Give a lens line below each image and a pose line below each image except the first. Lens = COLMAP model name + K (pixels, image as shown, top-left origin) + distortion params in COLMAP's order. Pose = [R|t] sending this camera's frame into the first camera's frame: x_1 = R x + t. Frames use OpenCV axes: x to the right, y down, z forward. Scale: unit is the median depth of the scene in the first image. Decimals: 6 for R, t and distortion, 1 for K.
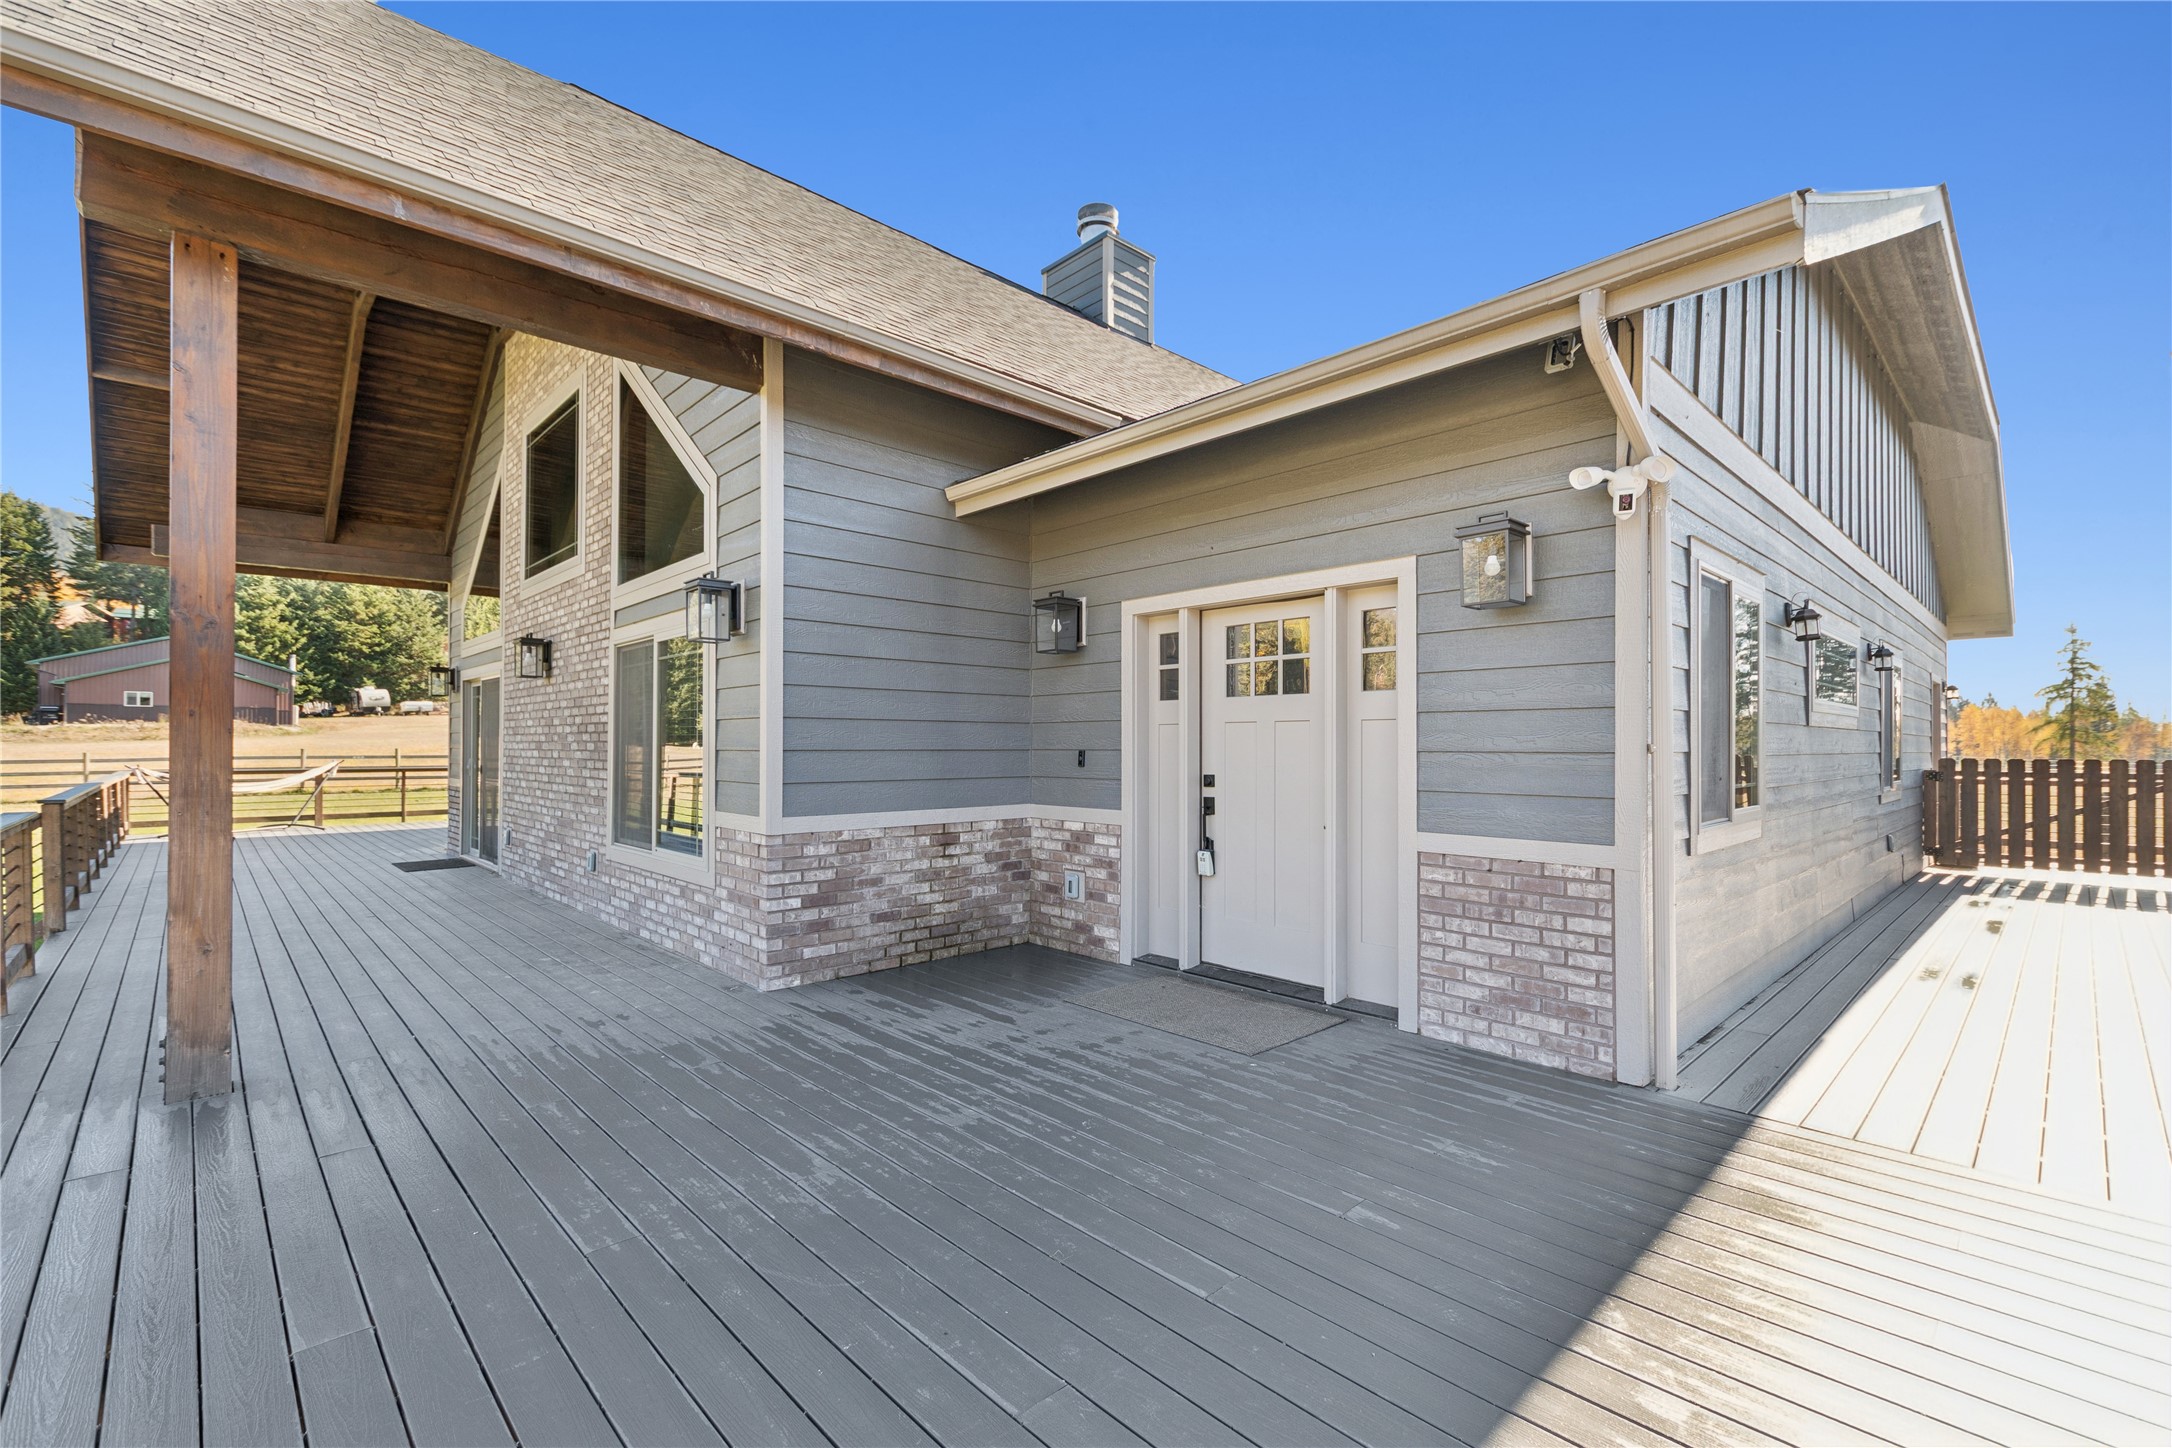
lens RADIAL K [[941.0, 0, 1094.9], [0, 941.0, 710.0], [0, 0, 1]] dist [0.003266, -0.000708]
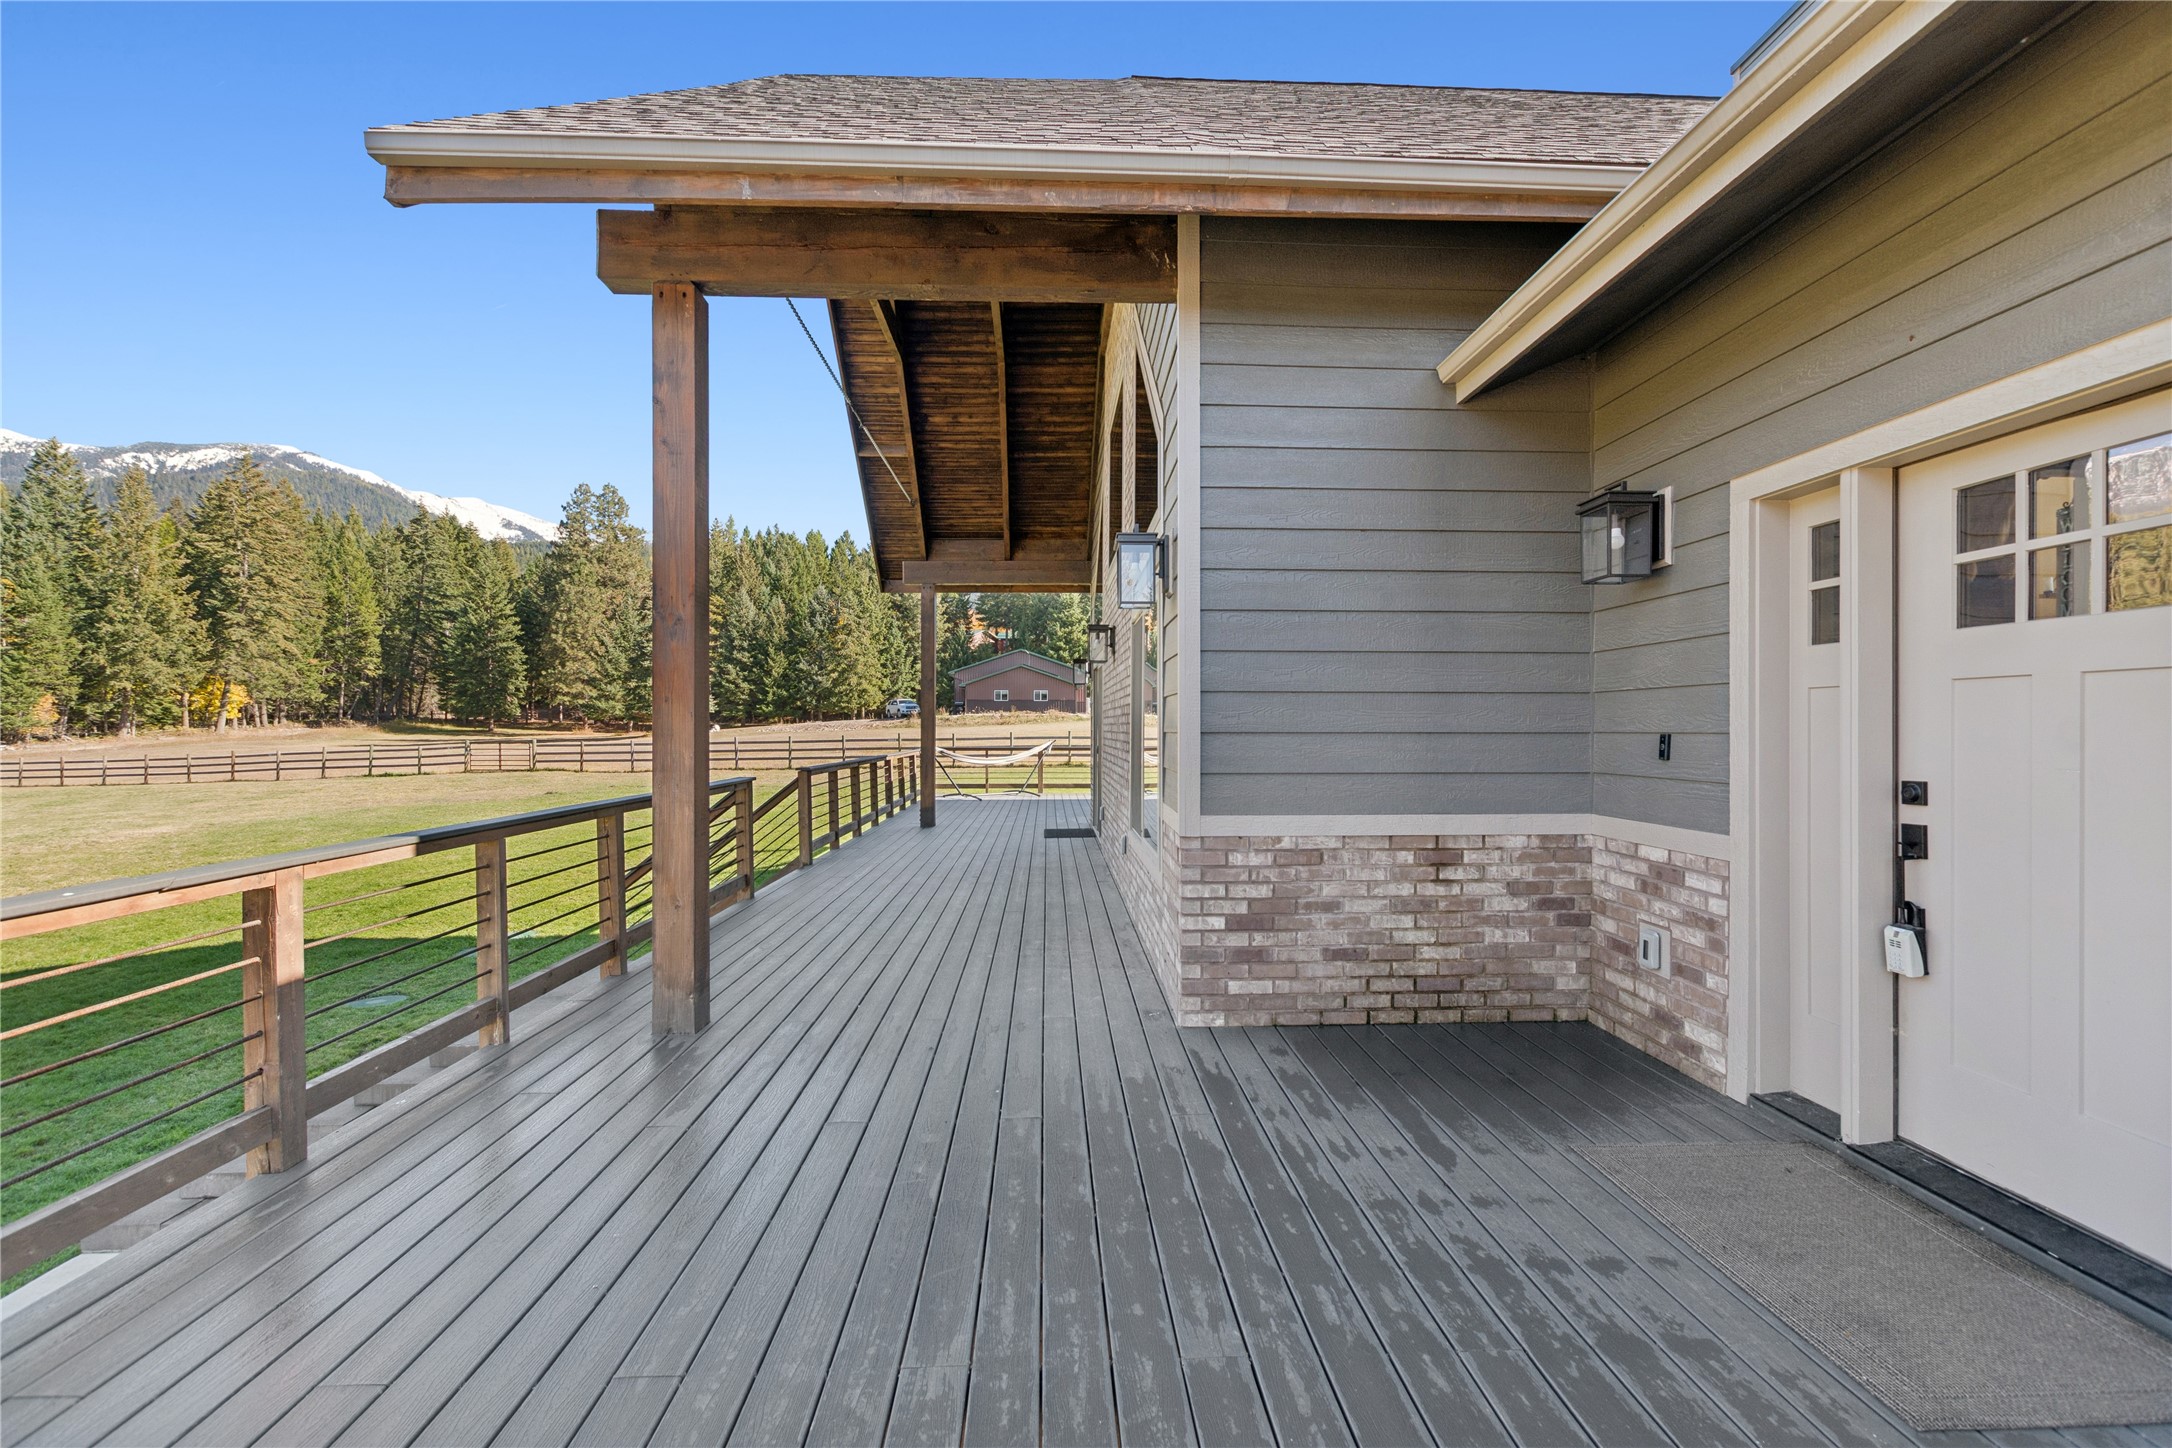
lens RADIAL K [[941.0, 0, 1087.5], [0, 941.0, 717.0], [0, 0, 1]] dist [0.003266, -0.000708]
pose [[0.749995, -0.008795, -0.661385, 0.117570], [0.025707, 0.999544, 0.015859, 0.012643], [0.660944, -0.028897, 0.749879, 0.296680]]
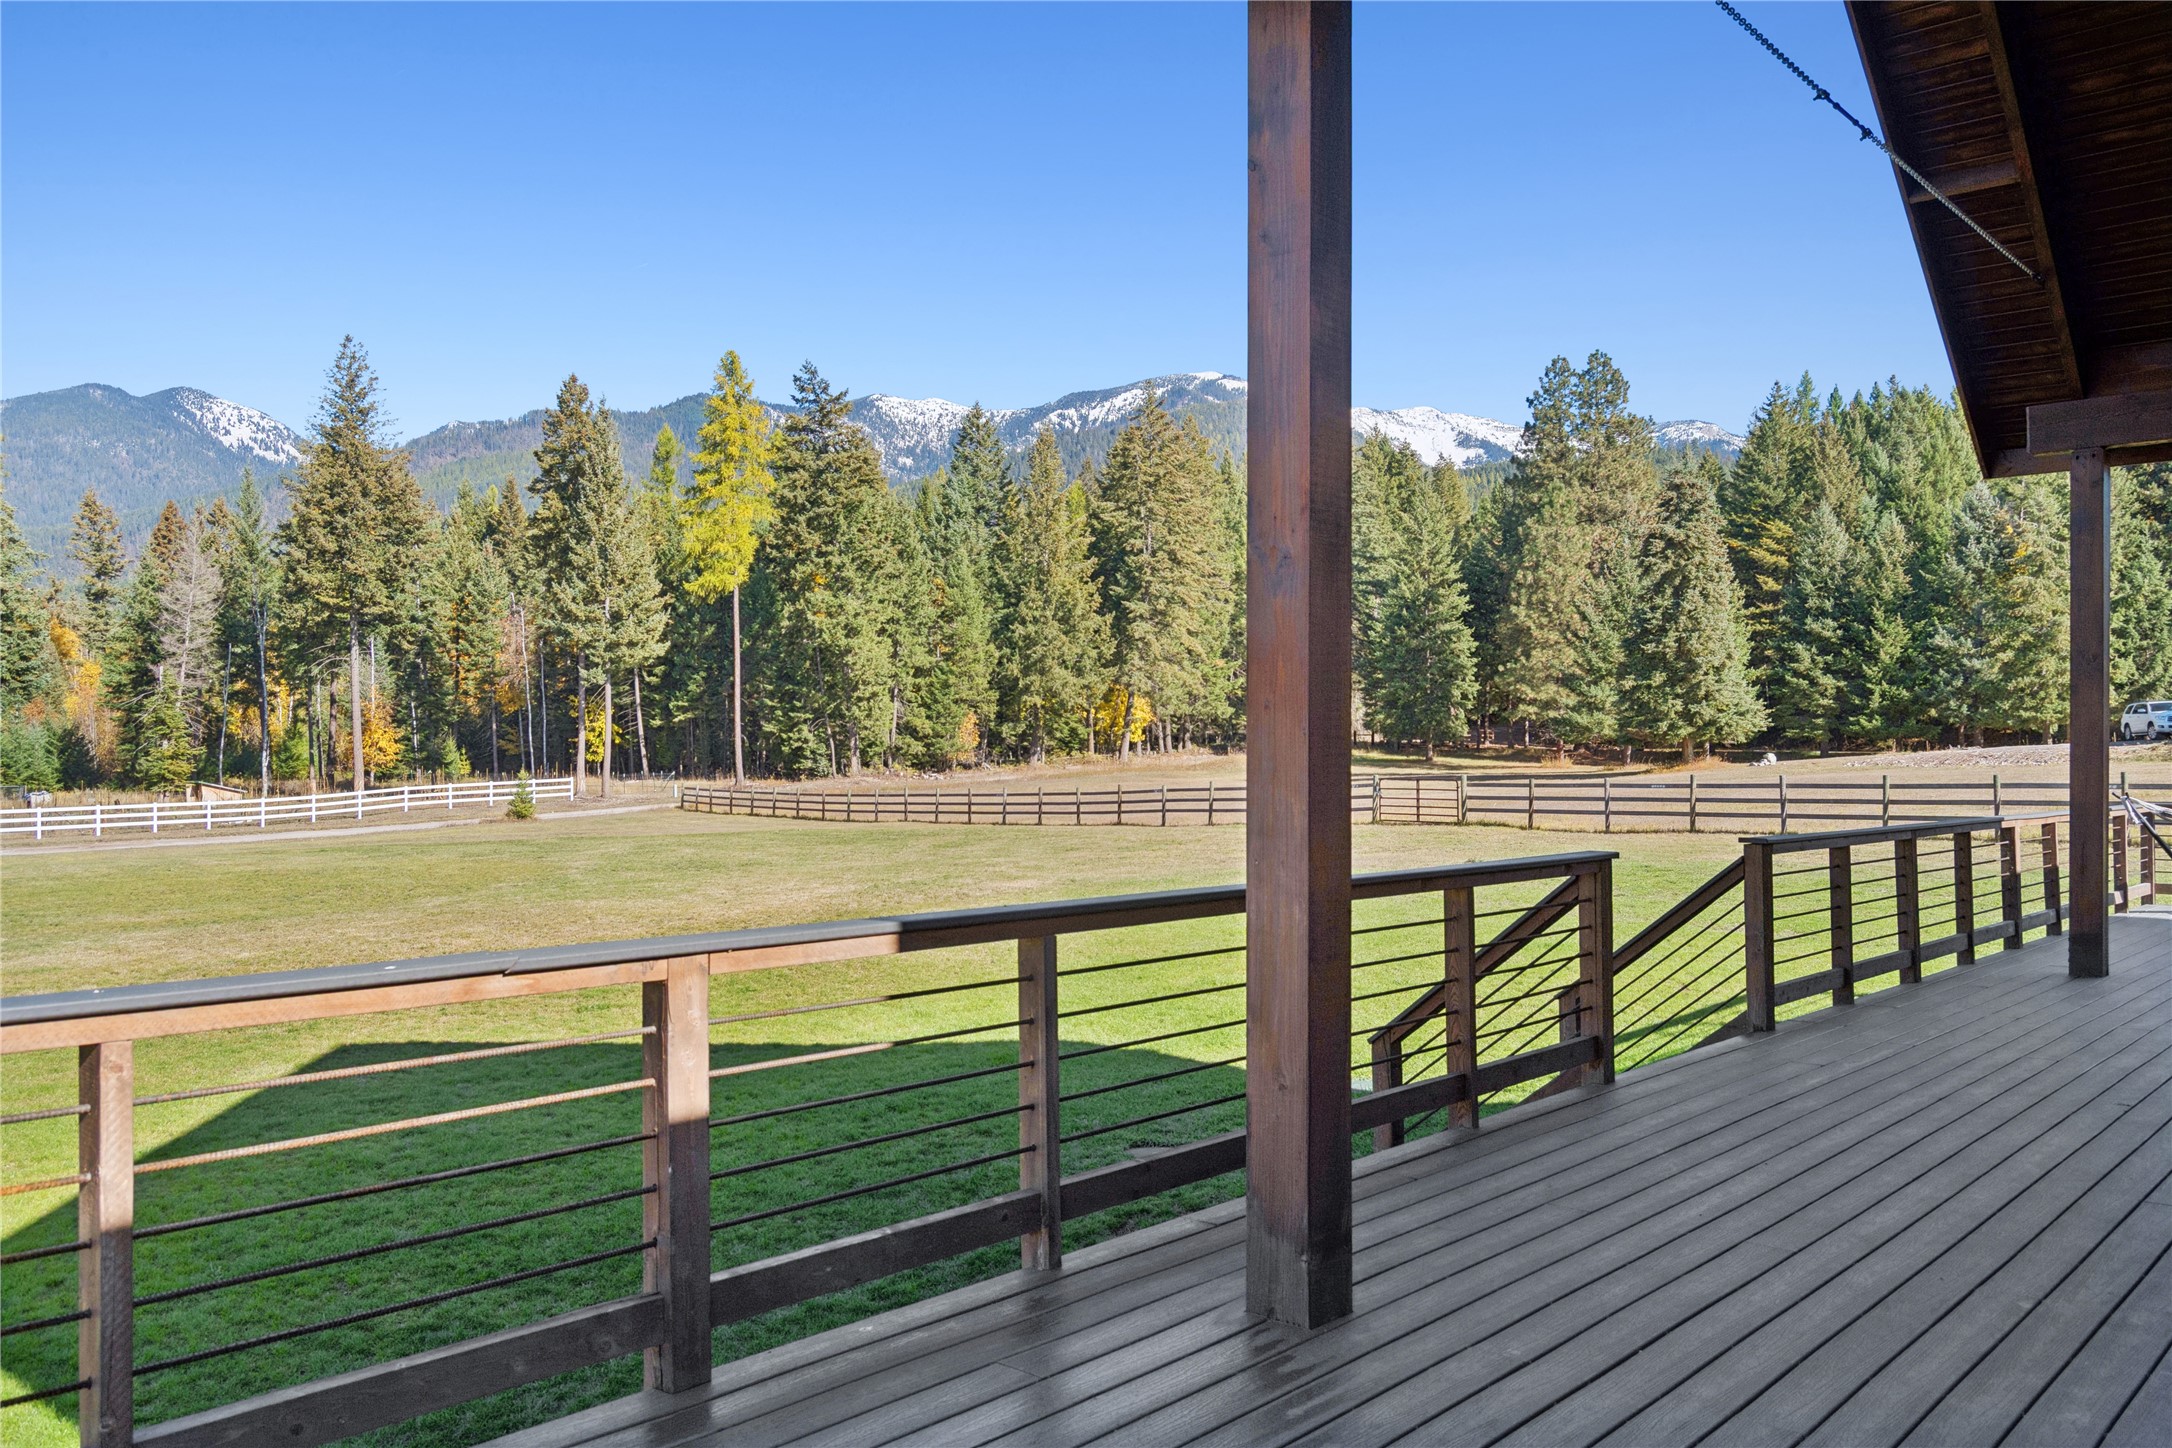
lens RADIAL K [[1682.3, 0, 1101.3], [0, 1682.3, 713.0], [0, 0, 1]] dist [-0.004998, 0.013032]
pose [[0.081612, -0.025110, -0.996348, 0.096904], [0.031196, 0.999257, -0.022628, 0.019938], [0.996176, -0.029235, 0.082334, 0.492885]]
